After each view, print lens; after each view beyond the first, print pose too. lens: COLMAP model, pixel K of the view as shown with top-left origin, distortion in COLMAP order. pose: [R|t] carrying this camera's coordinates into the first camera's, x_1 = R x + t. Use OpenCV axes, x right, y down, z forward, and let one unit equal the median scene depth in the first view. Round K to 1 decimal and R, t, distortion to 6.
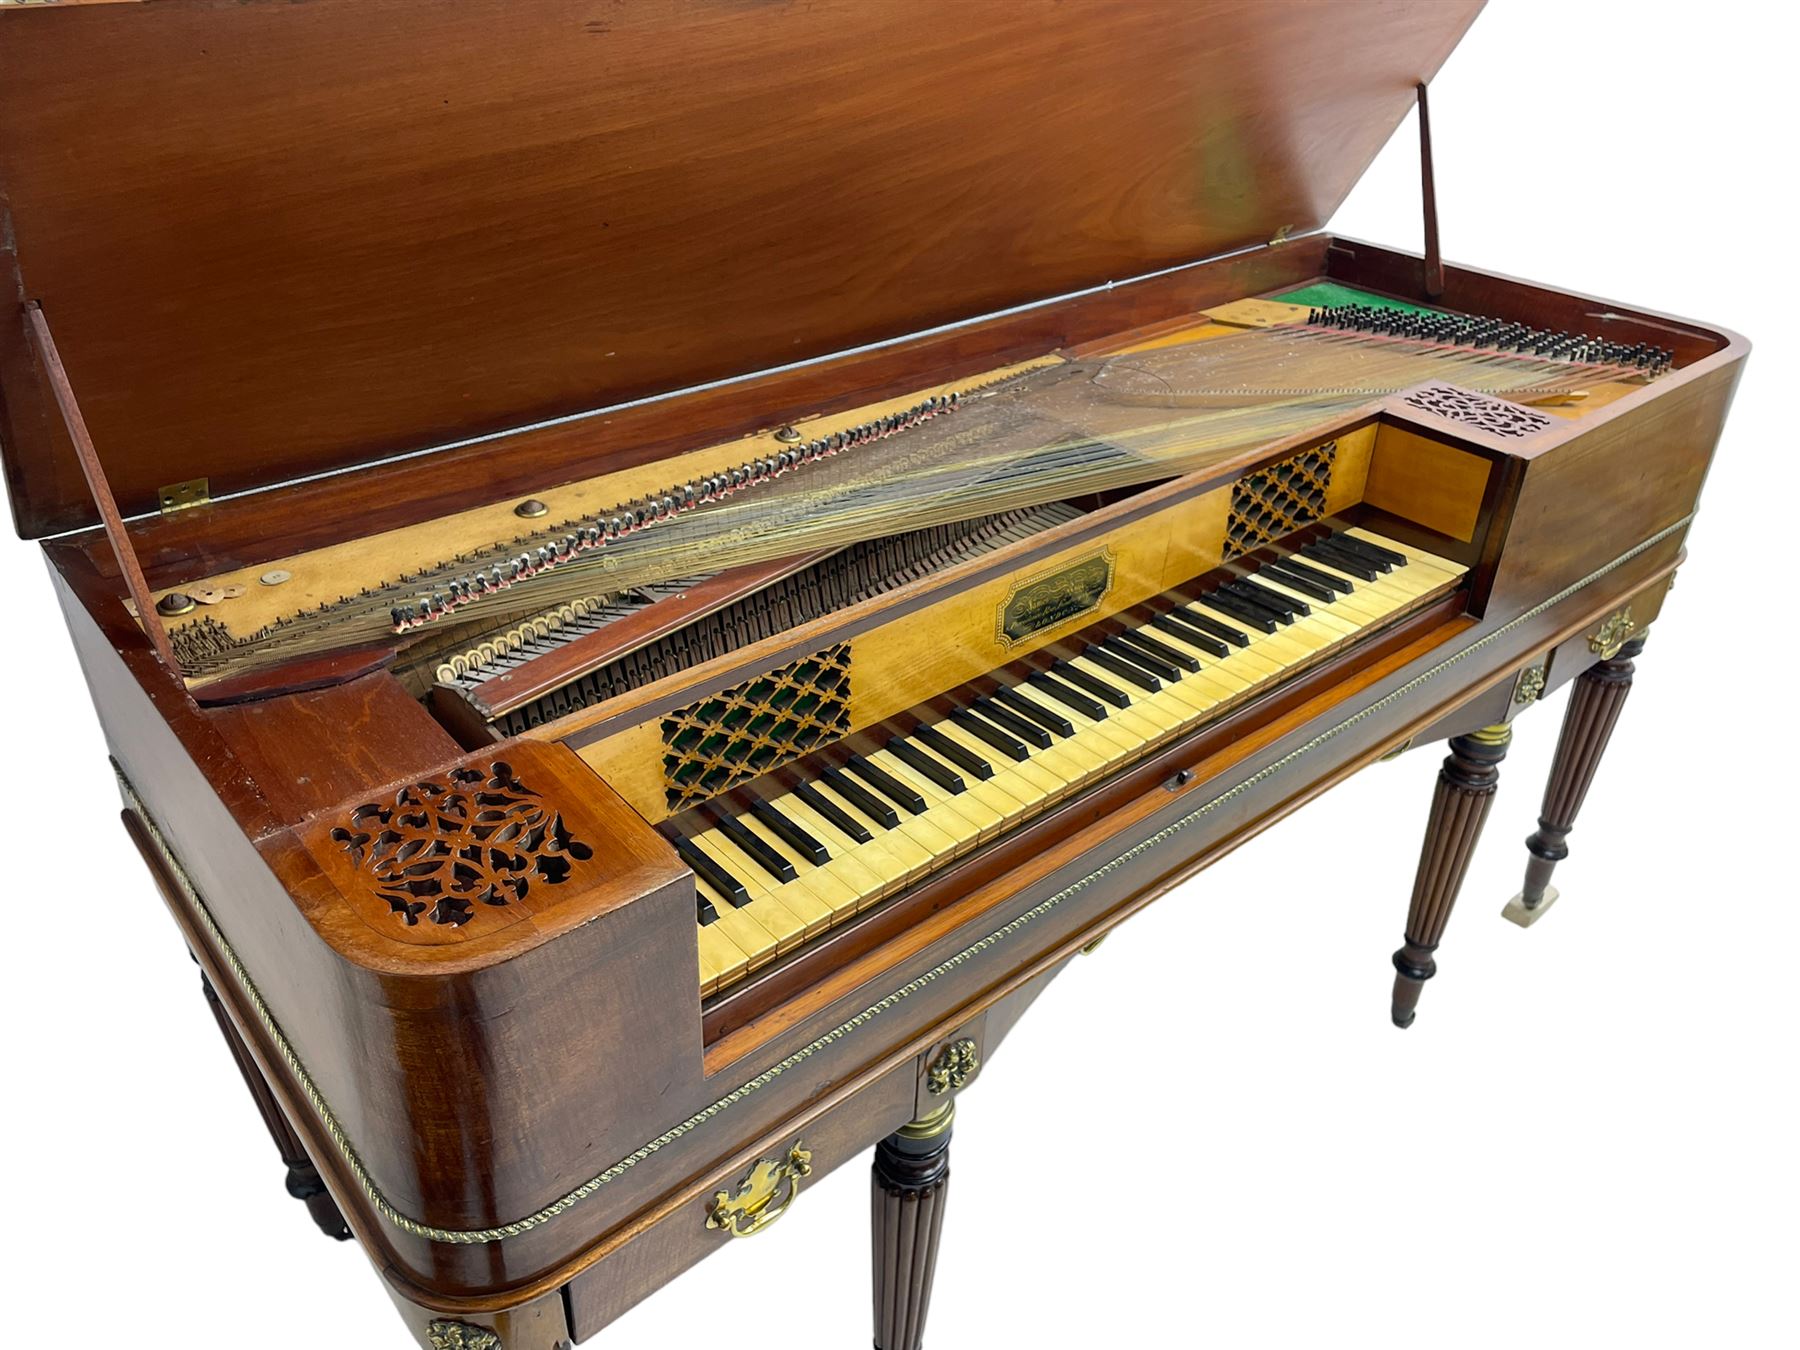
lens RADIAL K [[1358.9, 0, 902.9], [0, 1358.9, 668.8], [0, 0, 1]] dist [0.094788, -0.117028]
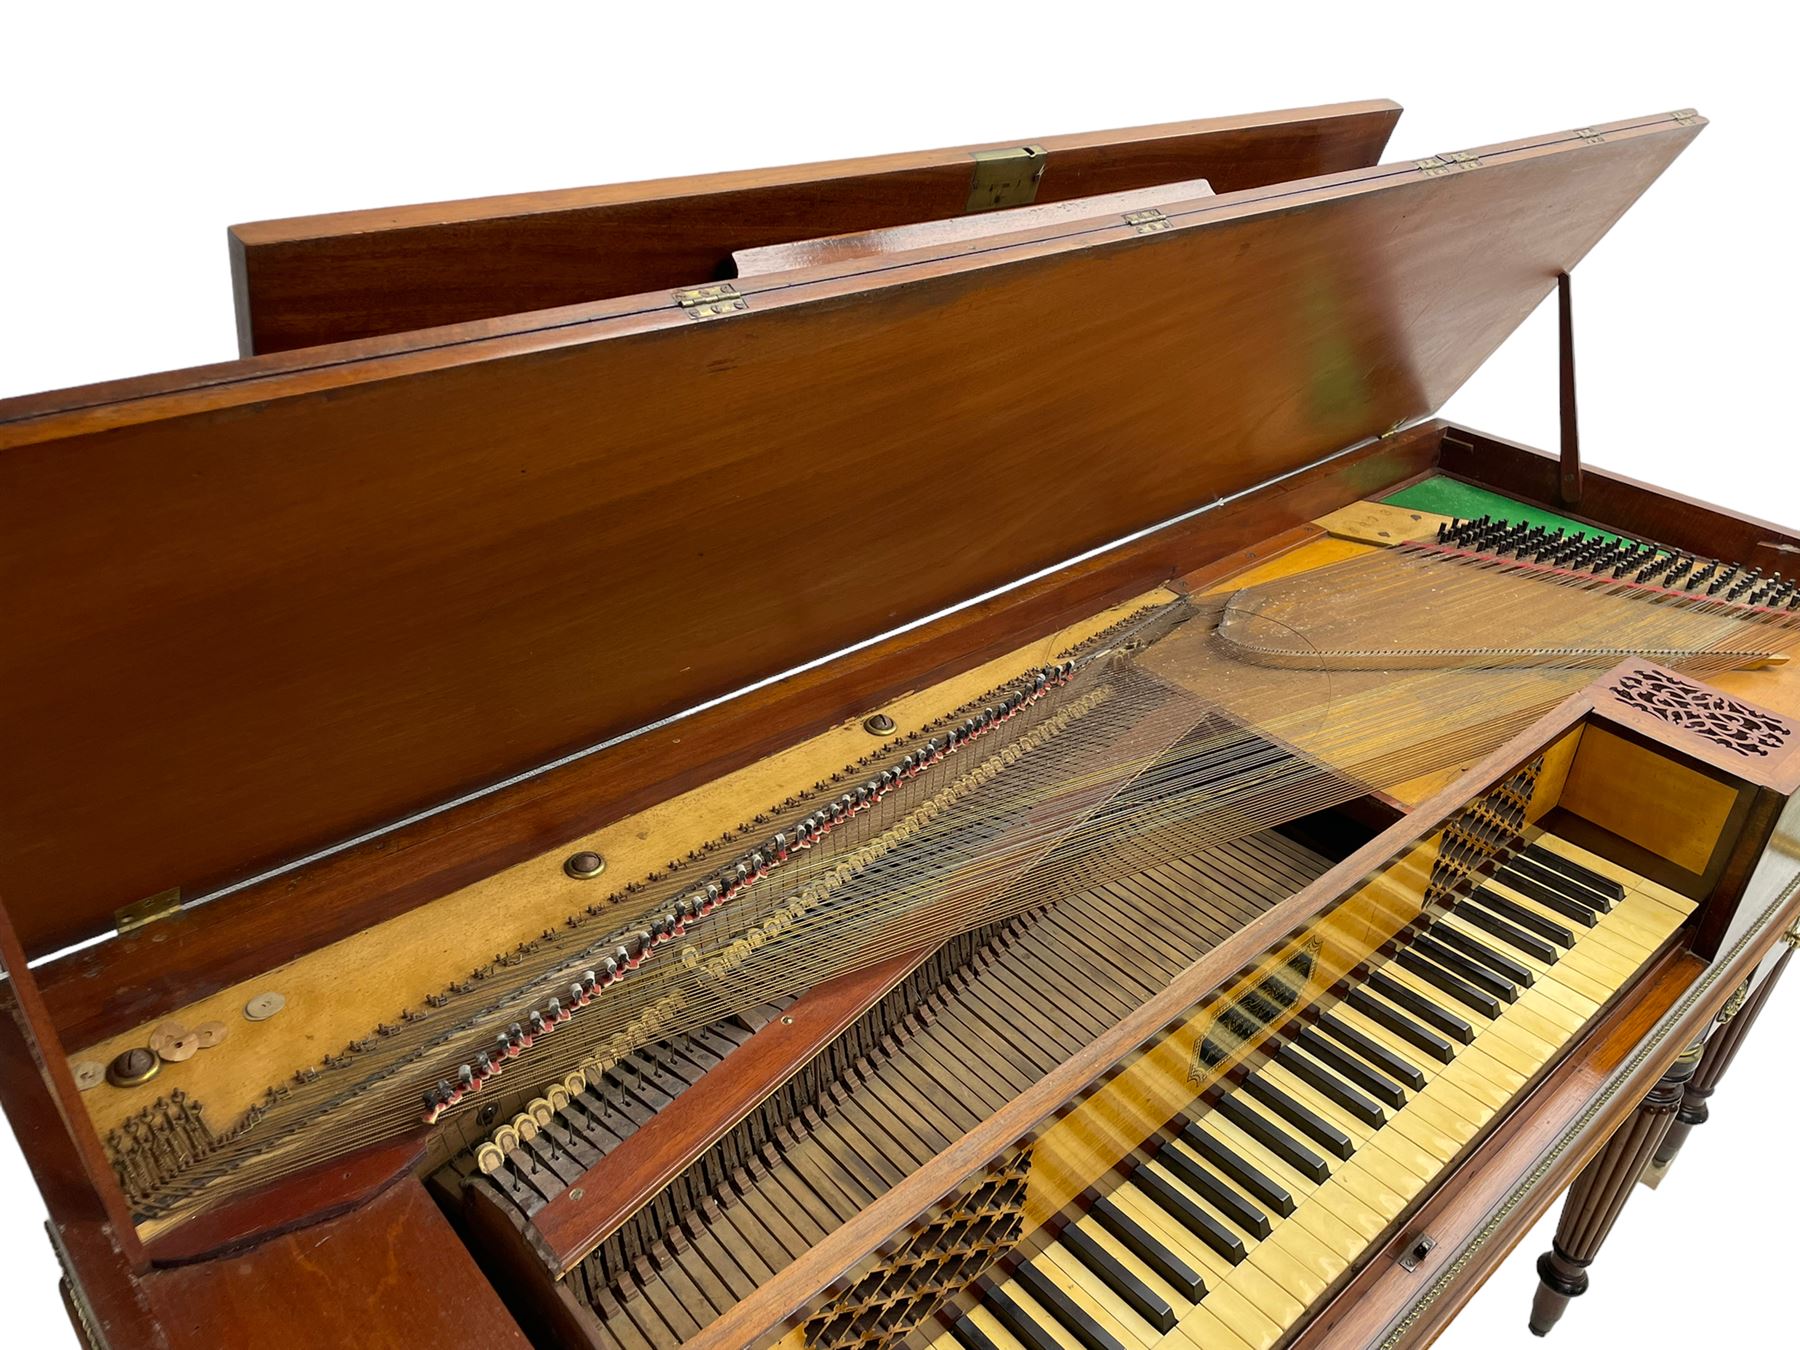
lens RADIAL K [[1358.9, 0, 905.2], [0, 1358.9, 660.5], [0, 0, 1]] dist [0.094788, -0.117028]
pose [[0.999376, 0.005905, 0.034827, -0.125967], [-0.005163, 0.999759, -0.021343, -0.247983], [-0.034945, 0.021150, 0.999165, 0.212382]]
